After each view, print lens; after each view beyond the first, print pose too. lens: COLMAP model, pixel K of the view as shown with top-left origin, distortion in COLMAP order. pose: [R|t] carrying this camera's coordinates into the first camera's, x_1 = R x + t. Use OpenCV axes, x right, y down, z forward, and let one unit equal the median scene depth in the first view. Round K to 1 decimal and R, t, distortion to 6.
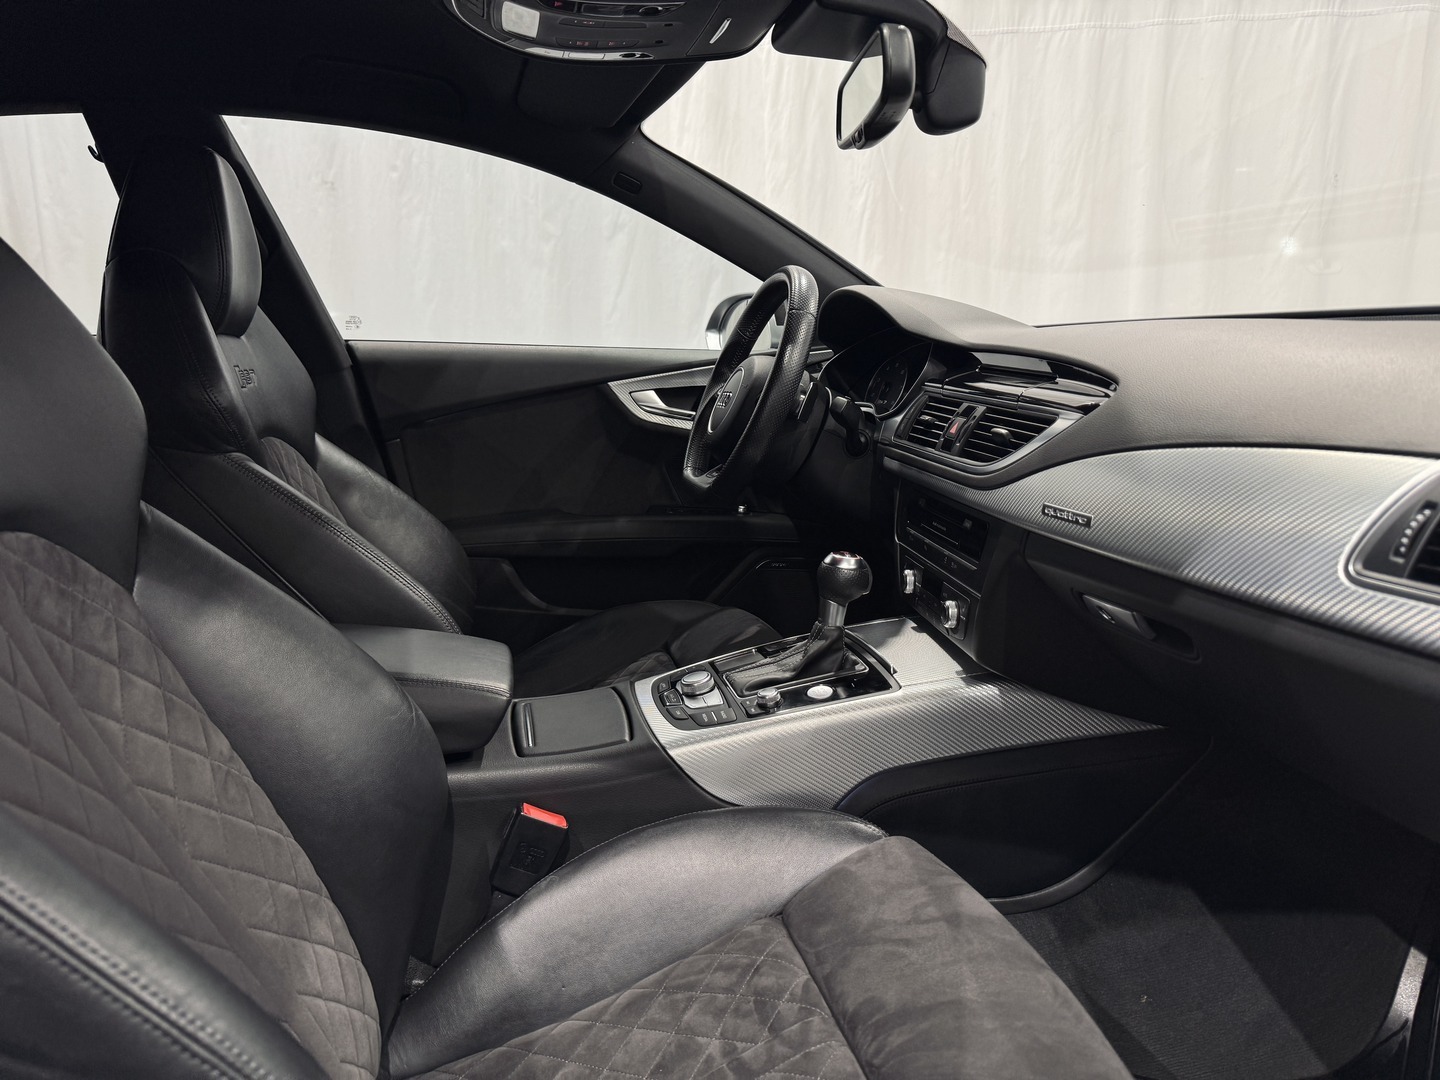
lens RADIAL K [[1025.3, 0, 718.7], [0, 1025.3, 543.4], [0, 0, 1]] dist [0.070730, -0.106995]
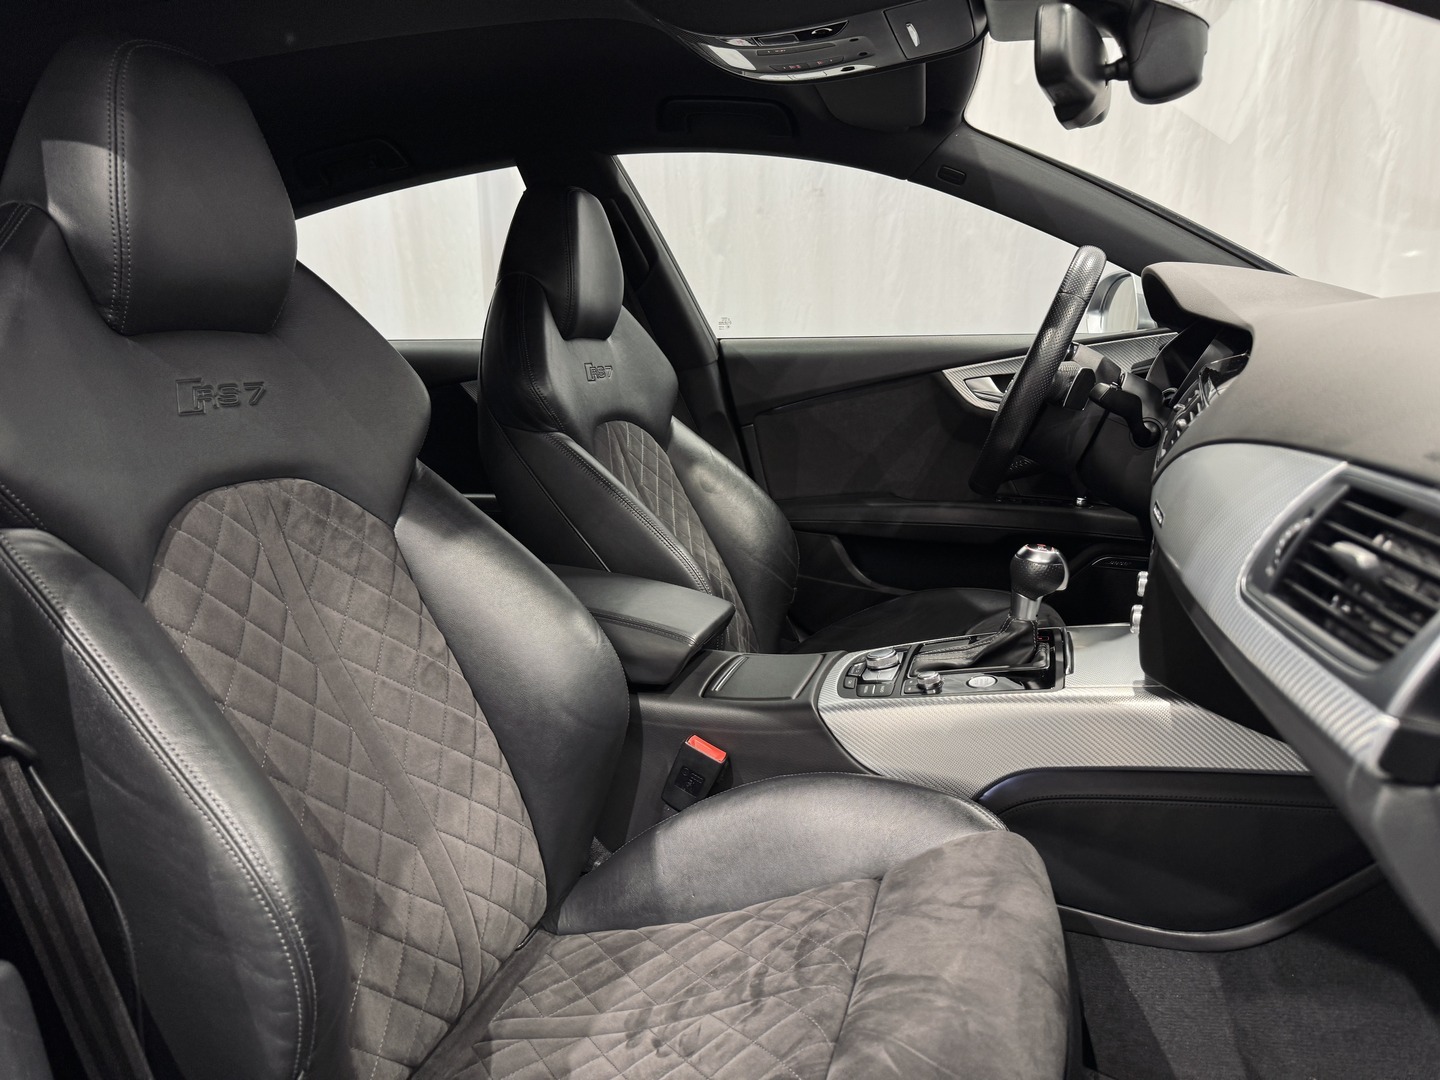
lens RADIAL K [[1025.3, 0, 718.7], [0, 1025.3, 543.4], [0, 0, 1]] dist [0.070730, -0.106995]
pose [[0.867905, 0.072485, -0.491413, 0.336774], [-0.066387, 0.997347, 0.029864, -0.002108], [0.492274, 0.006704, 0.870415, 0.000011]]
